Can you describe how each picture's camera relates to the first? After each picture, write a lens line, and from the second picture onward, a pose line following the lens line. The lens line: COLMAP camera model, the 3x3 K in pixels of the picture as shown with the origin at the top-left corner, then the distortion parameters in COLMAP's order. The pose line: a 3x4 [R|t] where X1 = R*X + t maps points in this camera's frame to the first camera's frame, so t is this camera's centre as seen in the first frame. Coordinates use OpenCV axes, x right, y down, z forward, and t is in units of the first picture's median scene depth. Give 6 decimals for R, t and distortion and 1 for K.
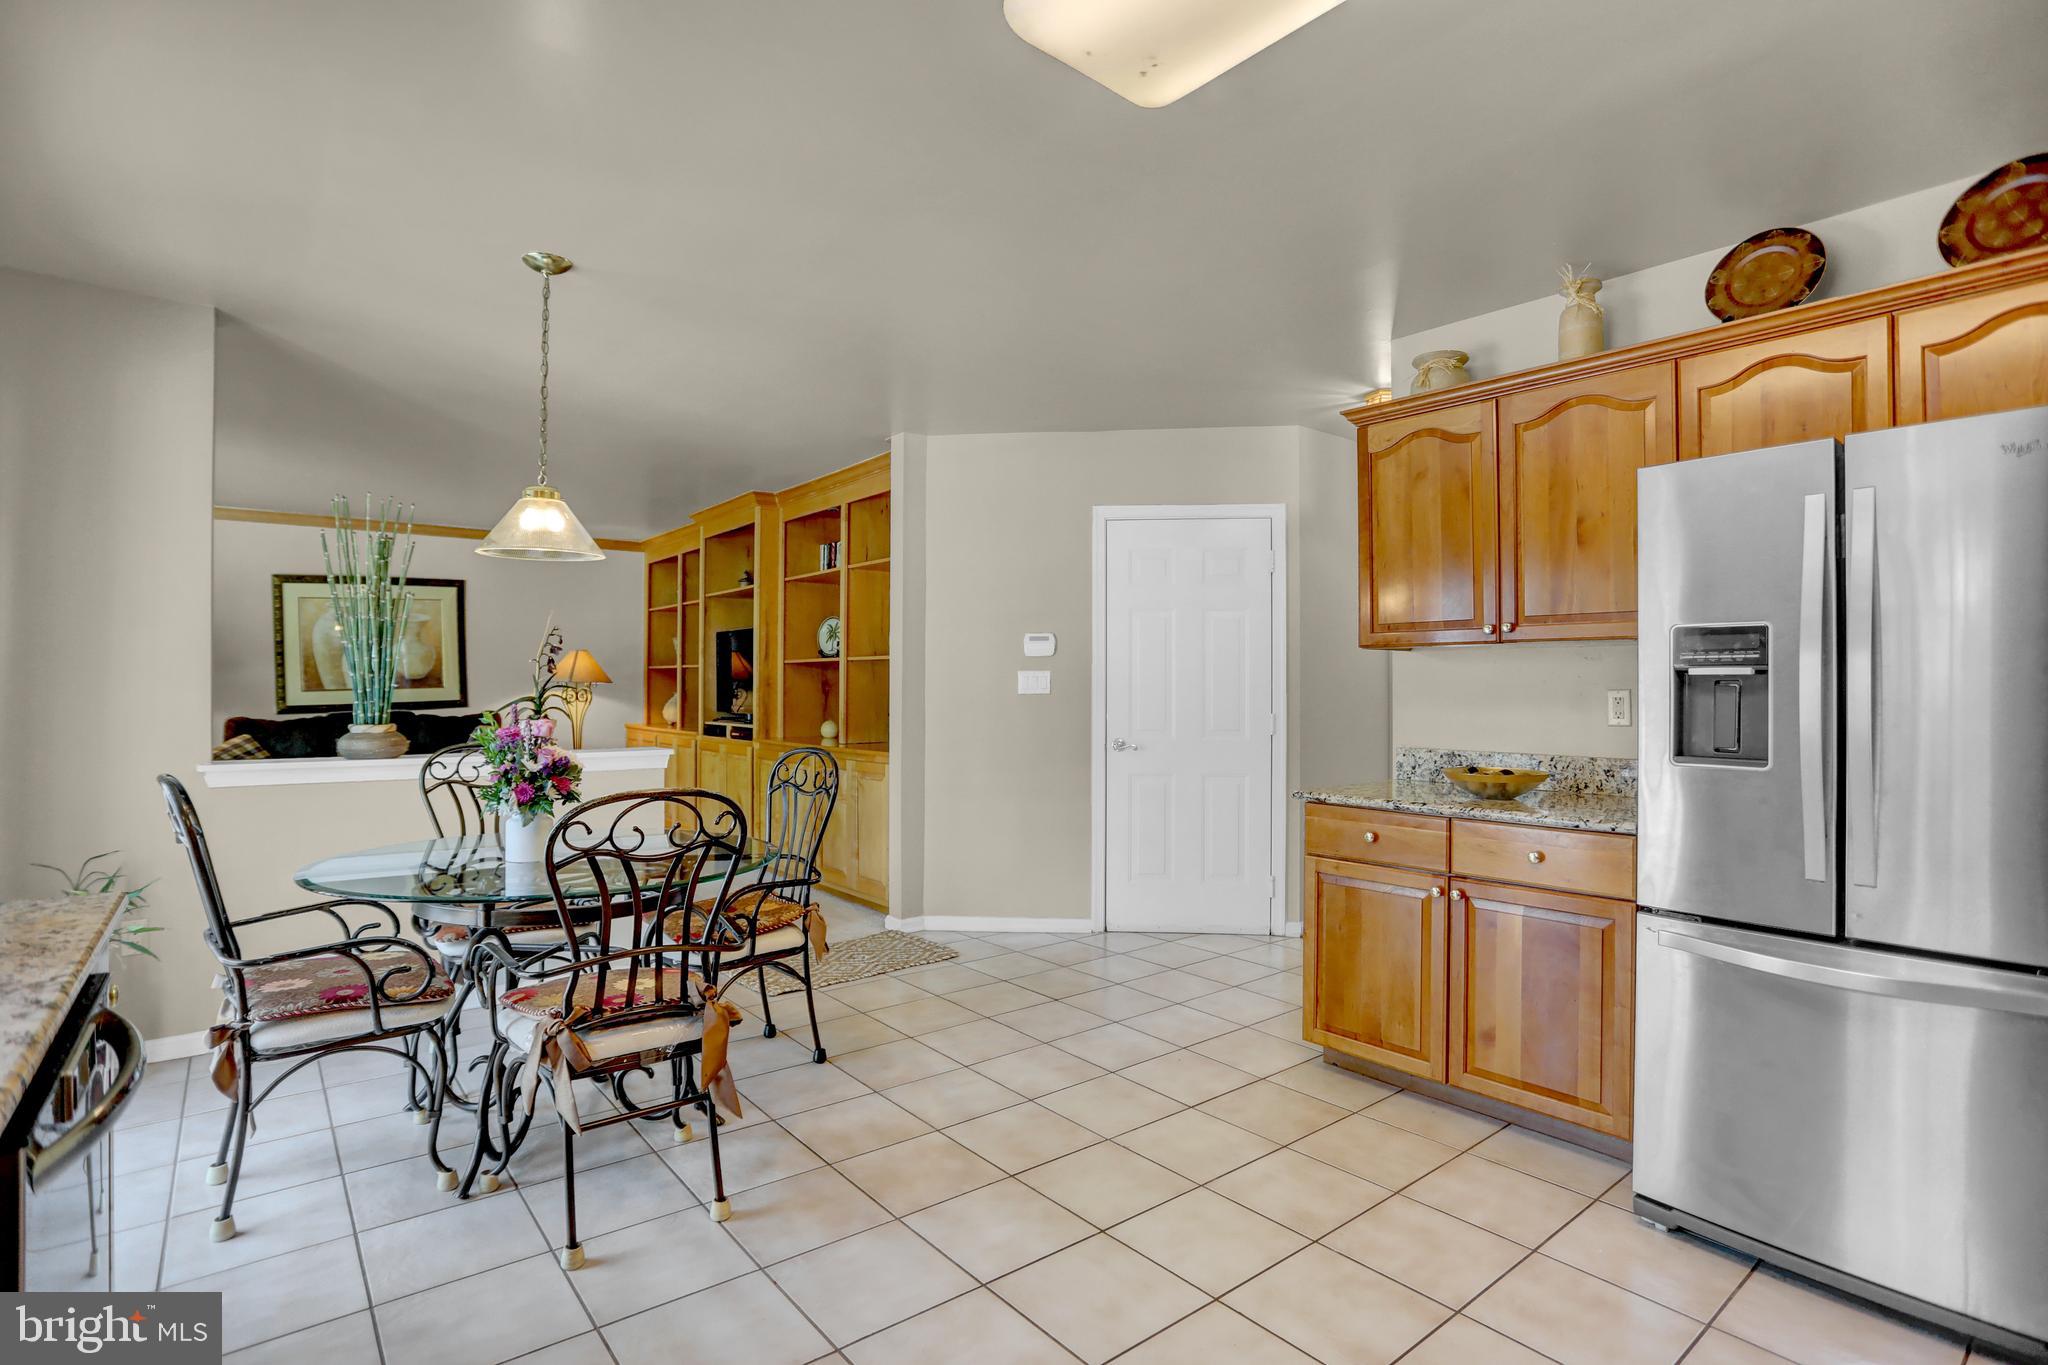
lens RADIAL K [[1007.0, 0, 1024.0], [0, 1007.0, 682.5], [0, 0, 1]] dist [-0.056938, 0.029747]
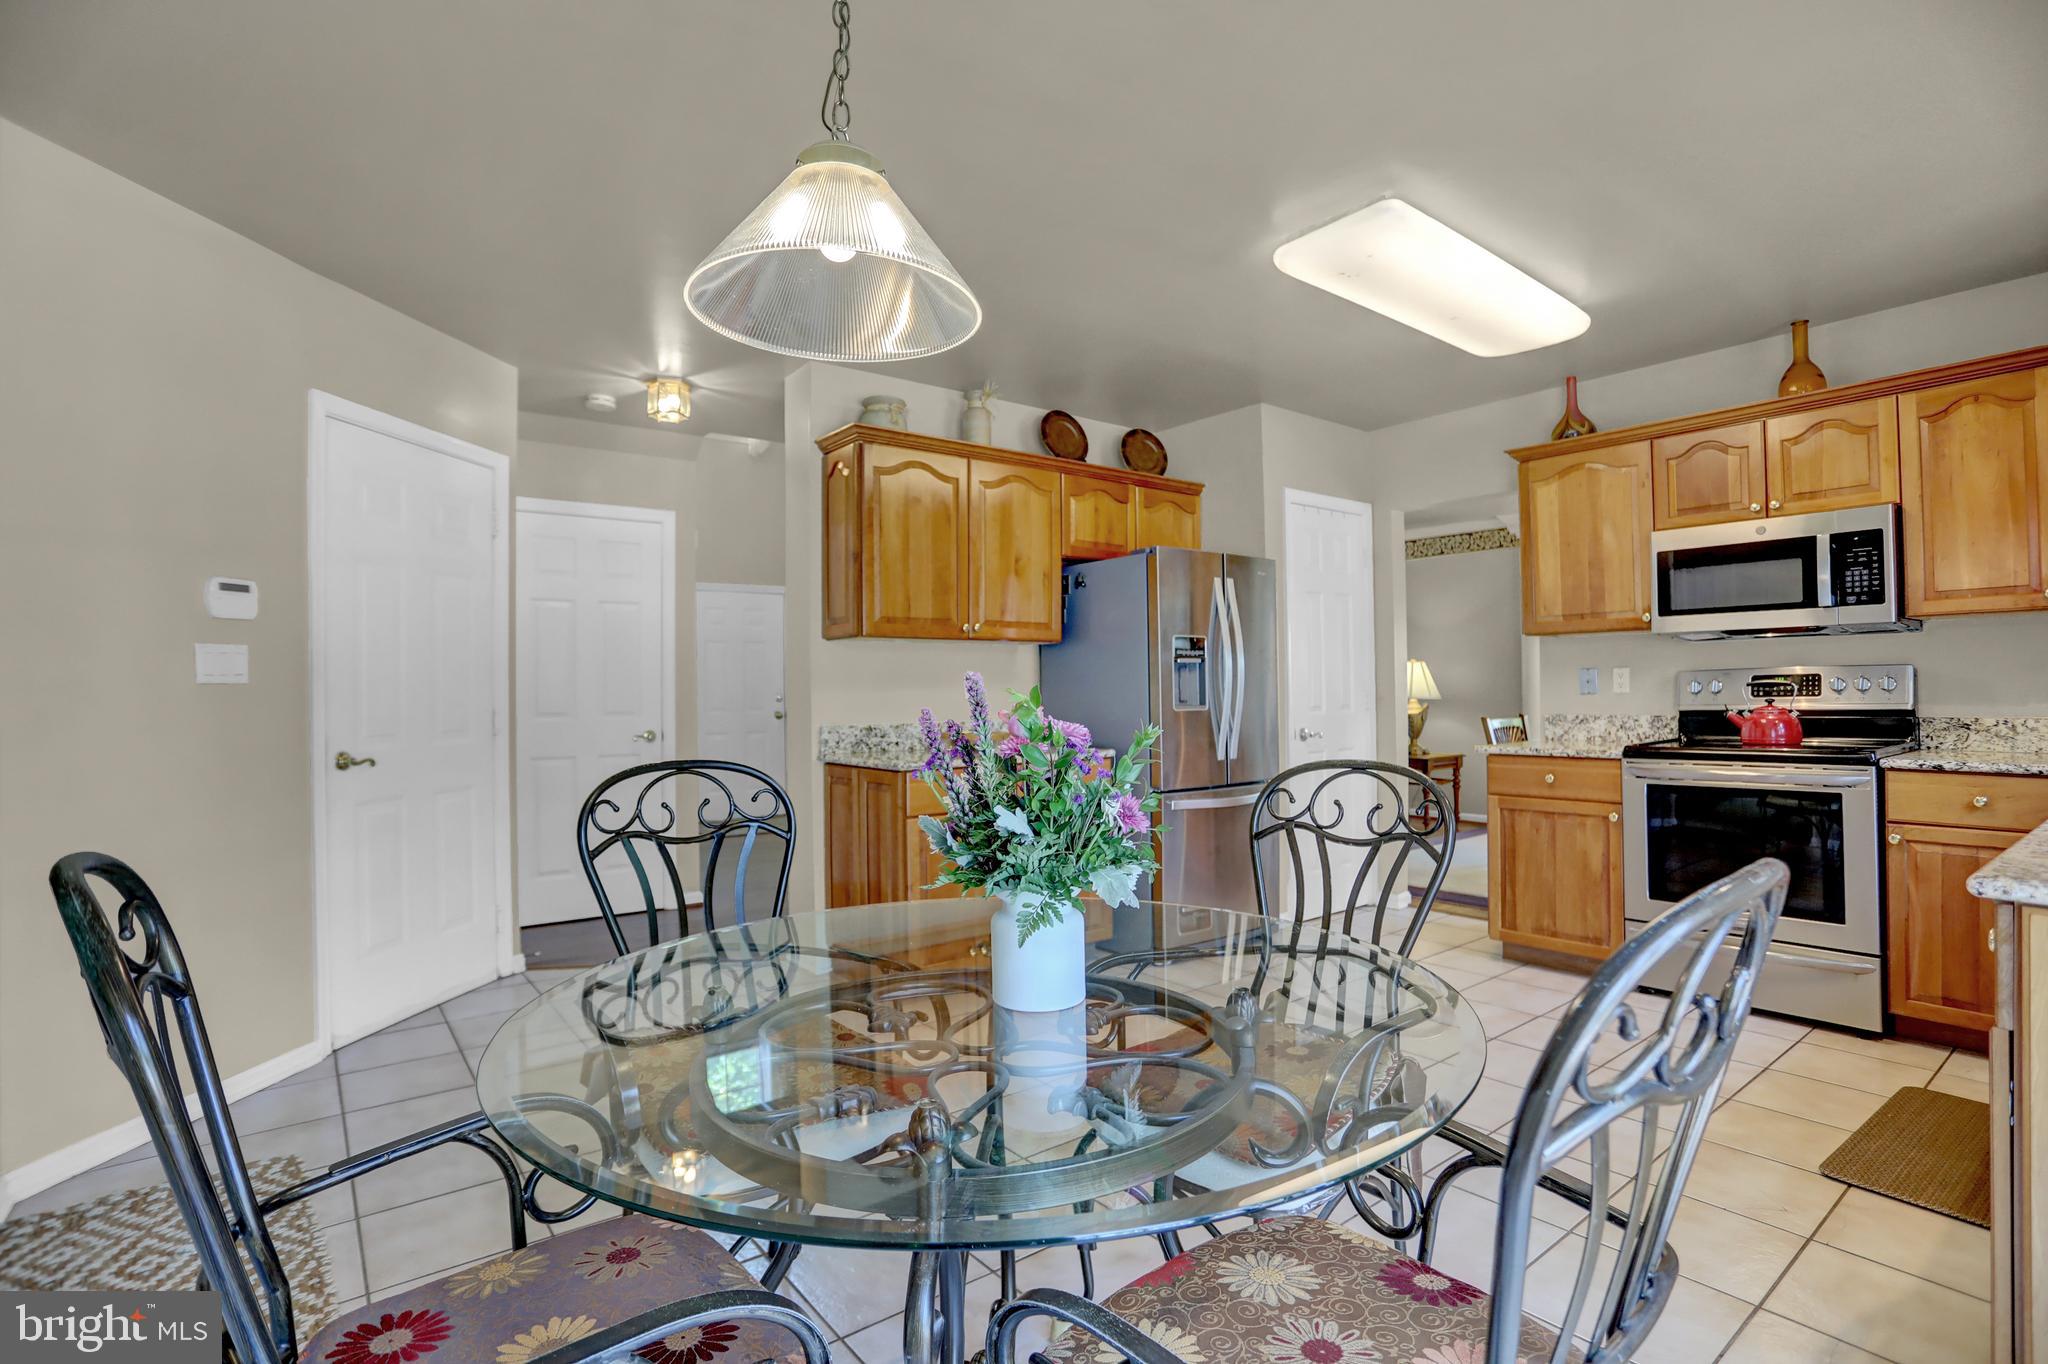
lens RADIAL K [[989.3, 0, 1035.2], [0, 989.3, 678.3], [0, 0, 1]] dist [-0.069095, 0.027347]
pose [[-0.002818, 0.005799, 0.999979, -0.530360], [0.007466, 0.999955, -0.005778, 0.013981], [-0.999968, 0.007449, -0.002861, 0.550694]]
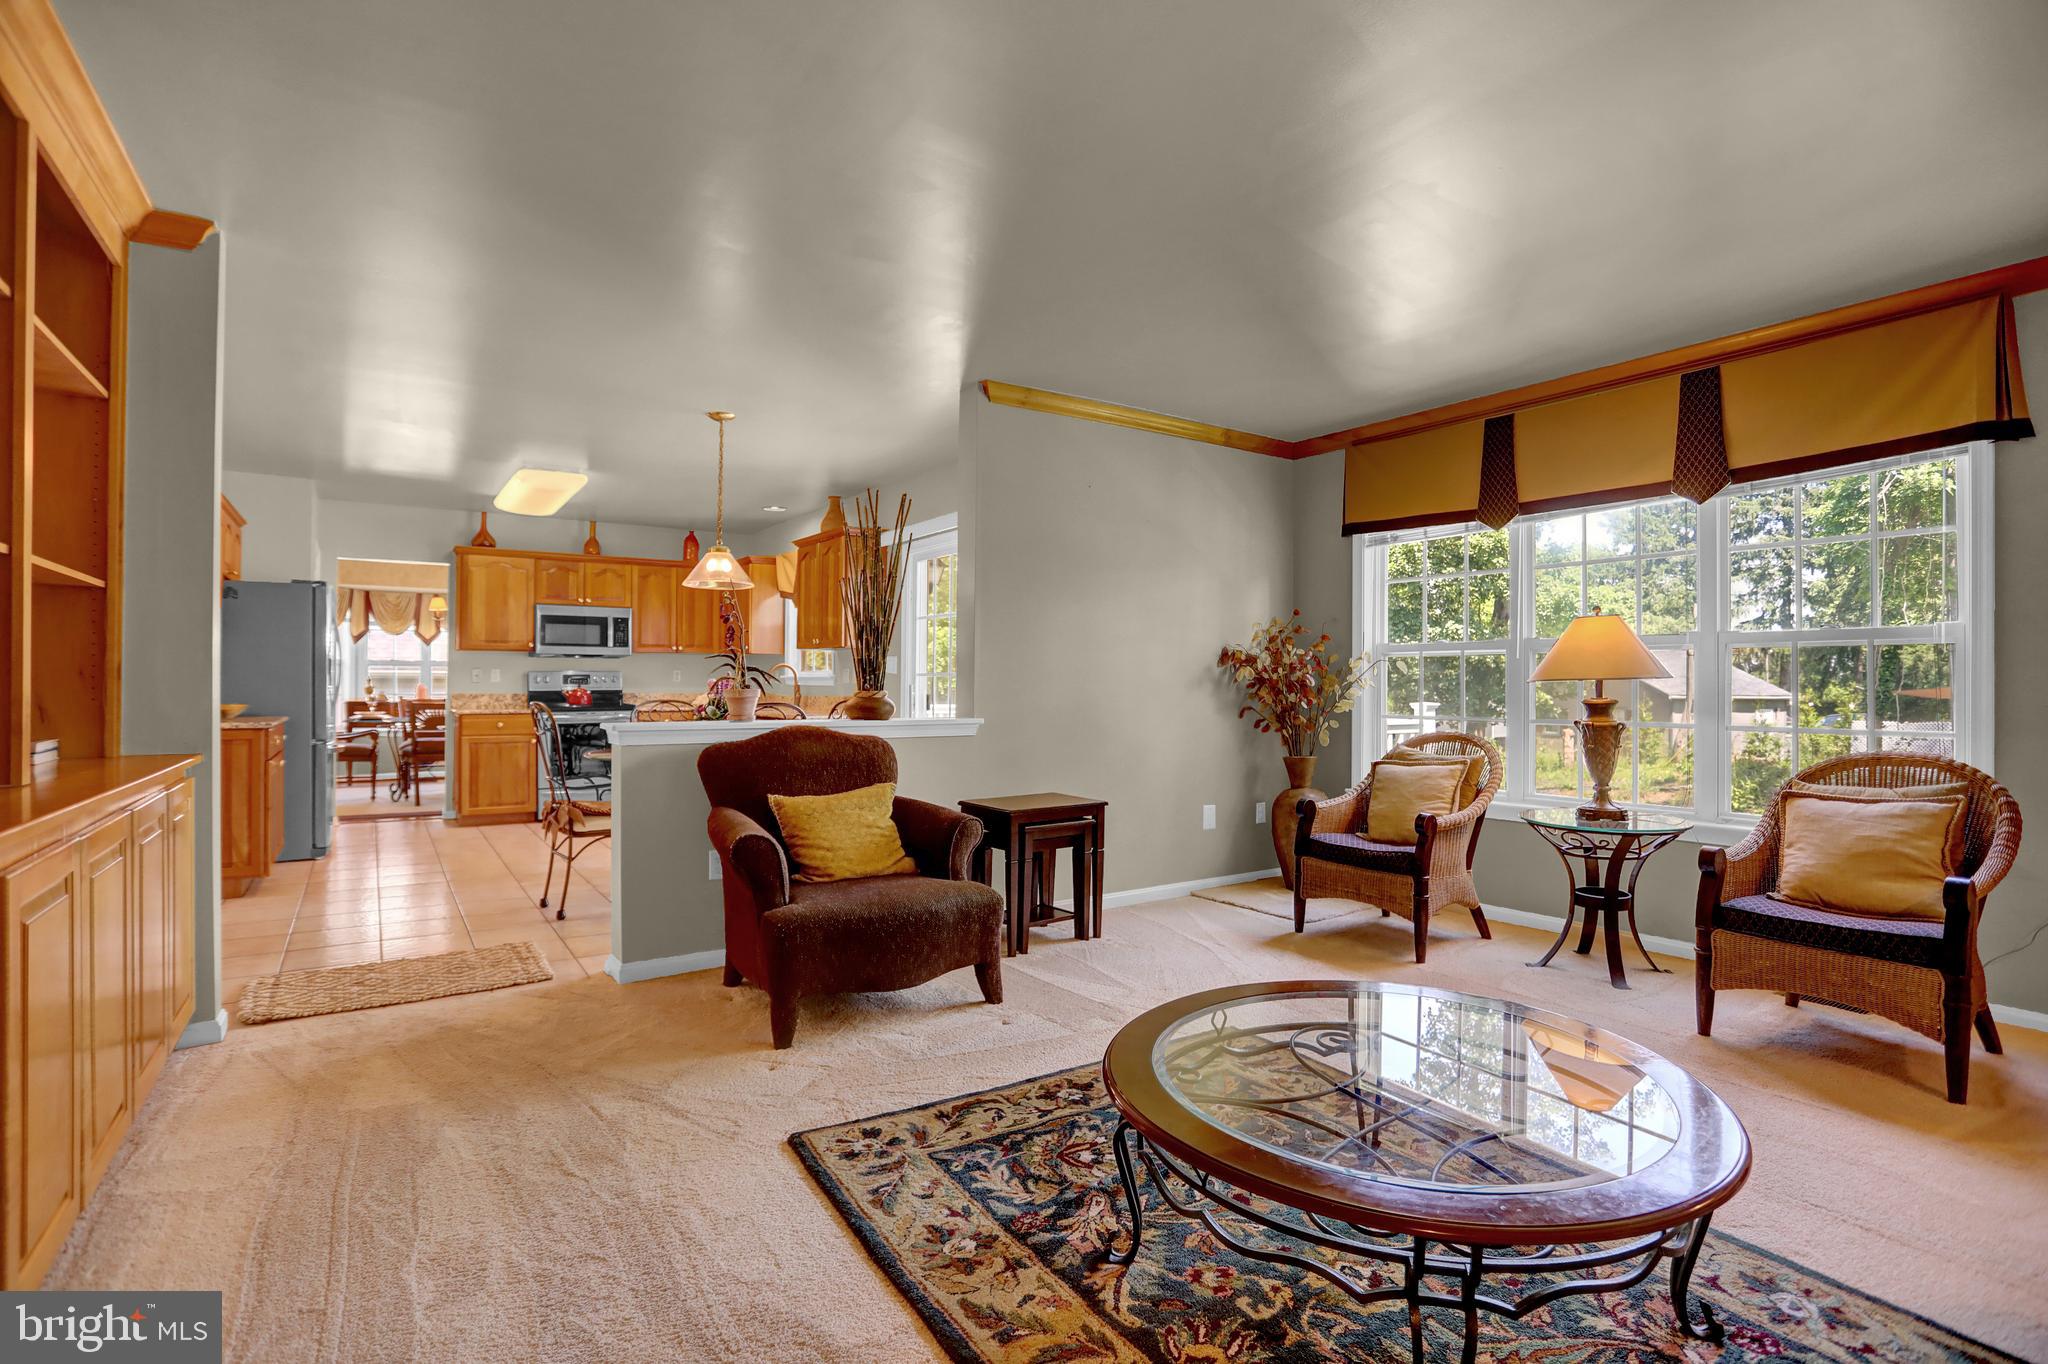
lens RADIAL K [[989.3, 0, 1035.2], [0, 989.3, 678.3], [0, 0, 1]] dist [-0.069095, 0.027347]
pose [[-0.997676, -0.008111, 0.067653, -0.695073], [-0.008717, 0.999924, -0.008666, 0.025416], [-0.067577, -0.009235, -0.997671, 1.596967]]
